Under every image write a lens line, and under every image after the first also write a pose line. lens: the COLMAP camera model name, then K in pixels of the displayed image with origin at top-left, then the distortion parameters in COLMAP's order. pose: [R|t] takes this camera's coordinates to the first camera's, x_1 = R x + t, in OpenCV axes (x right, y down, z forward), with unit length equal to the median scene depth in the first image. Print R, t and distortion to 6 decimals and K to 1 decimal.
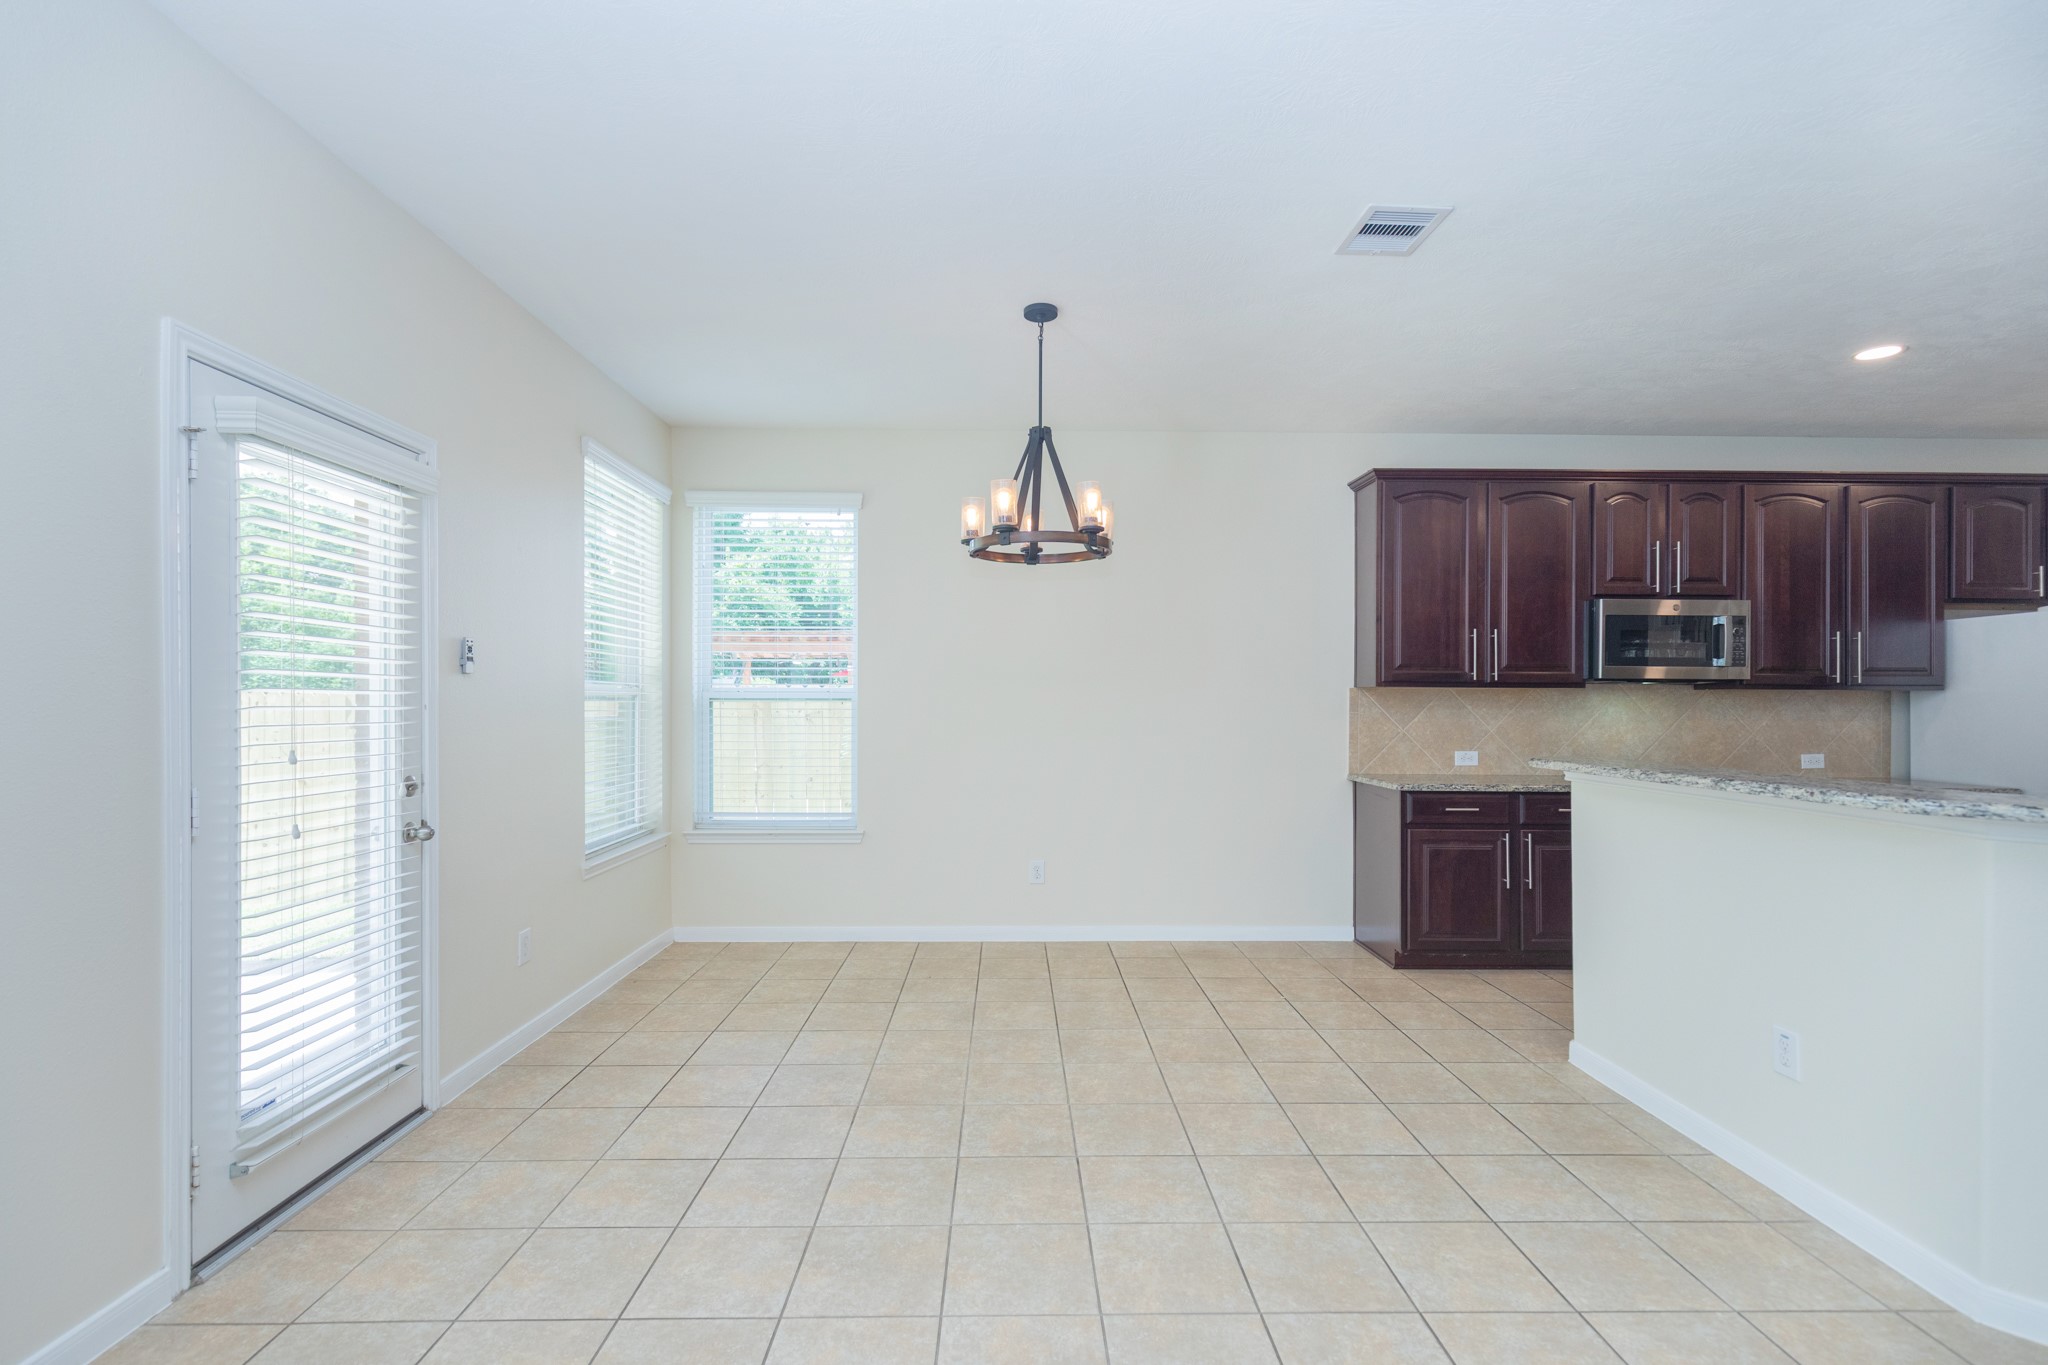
lens RADIAL K [[923.4, 0, 1023.2], [0, 923.4, 699.2], [0, 0, 1]] dist [0.004504, -0.000024]
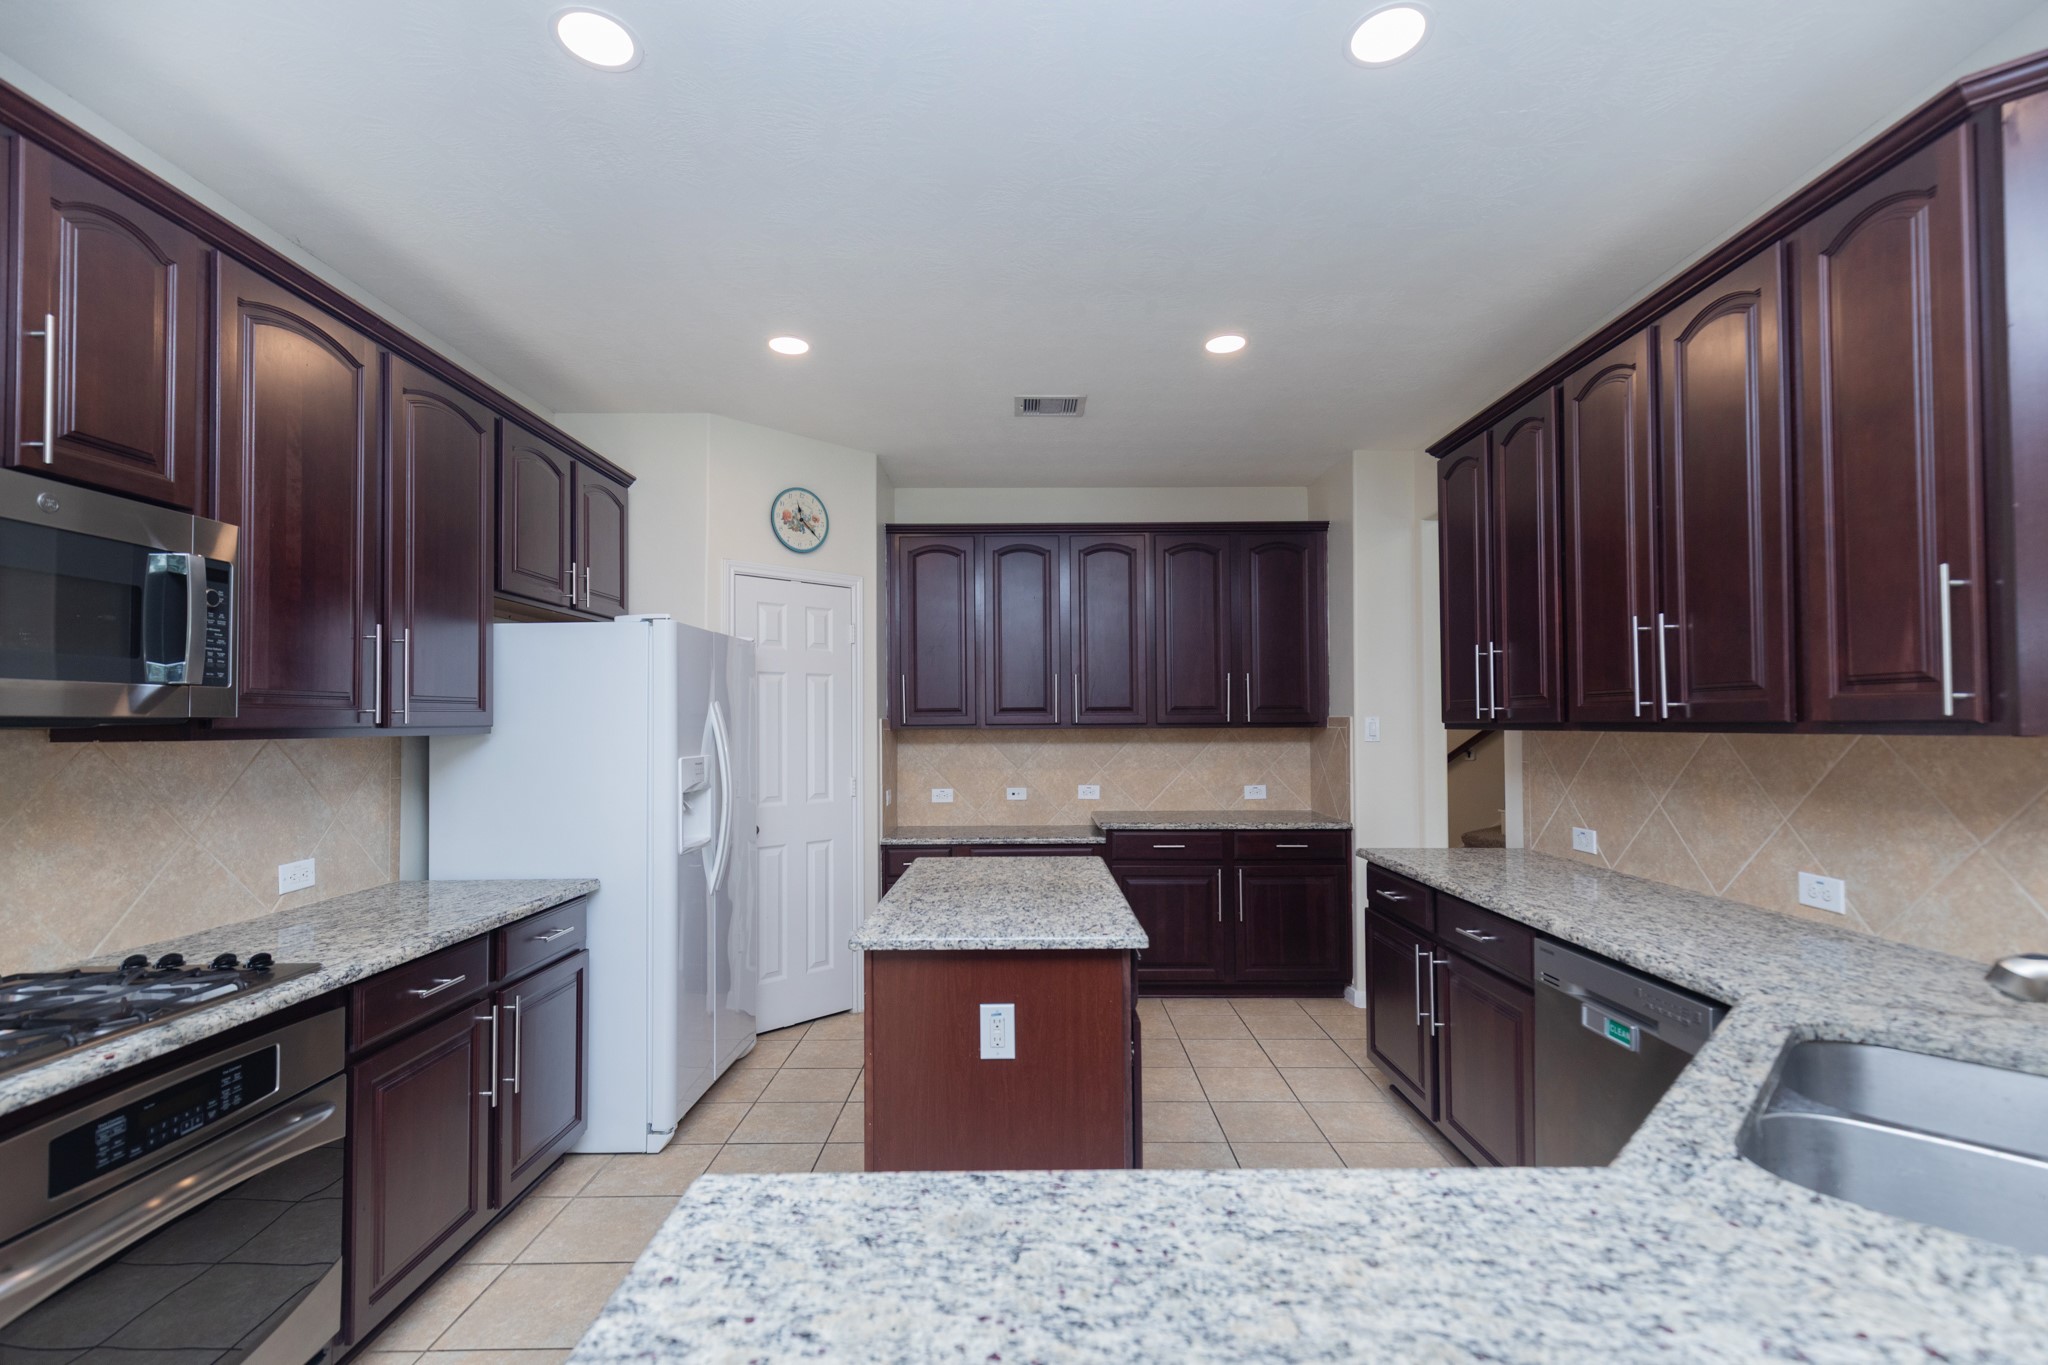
lens RADIAL K [[923.4, 0, 1023.2], [0, 923.4, 699.2], [0, 0, 1]] dist [0.004504, -0.000024]
pose [[0.016833, 0.018747, 0.999683, 0.373050], [0.005740, 0.999806, -0.018846, -0.019831], [-0.999842, 0.006056, 0.016722, 0.635104]]
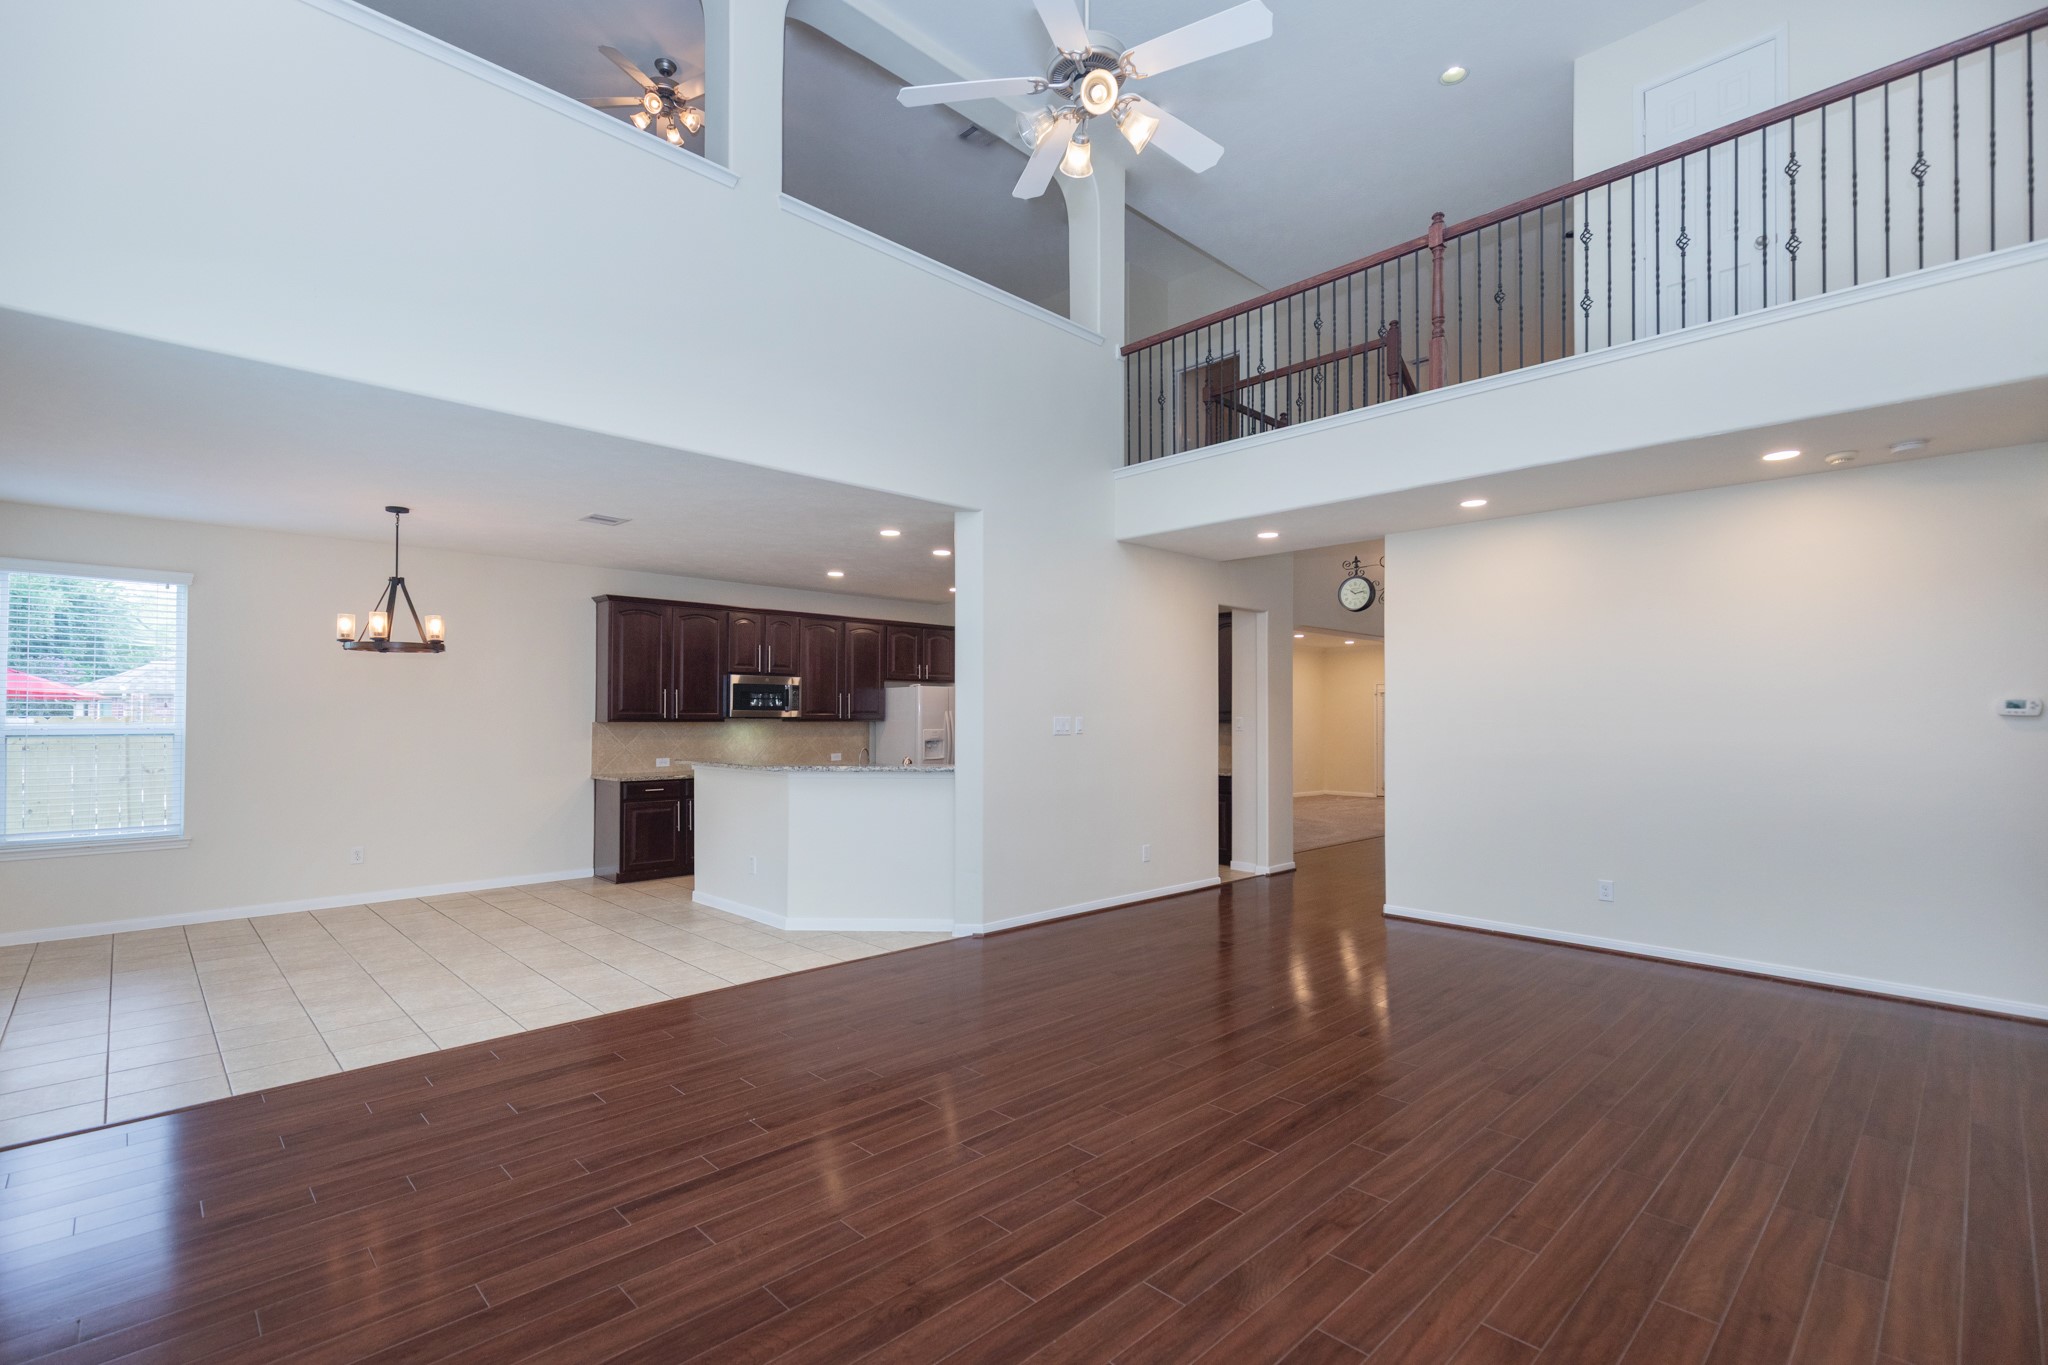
lens RADIAL K [[923.4, 0, 1023.2], [0, 923.4, 699.2], [0, 0, 1]] dist [0.004504, -0.000024]
pose [[0.729886, 0.008982, 0.683510, -0.225246], [0.002376, 0.999874, -0.015677, -0.027231], [-0.683565, 0.013067, 0.729772, -0.773142]]
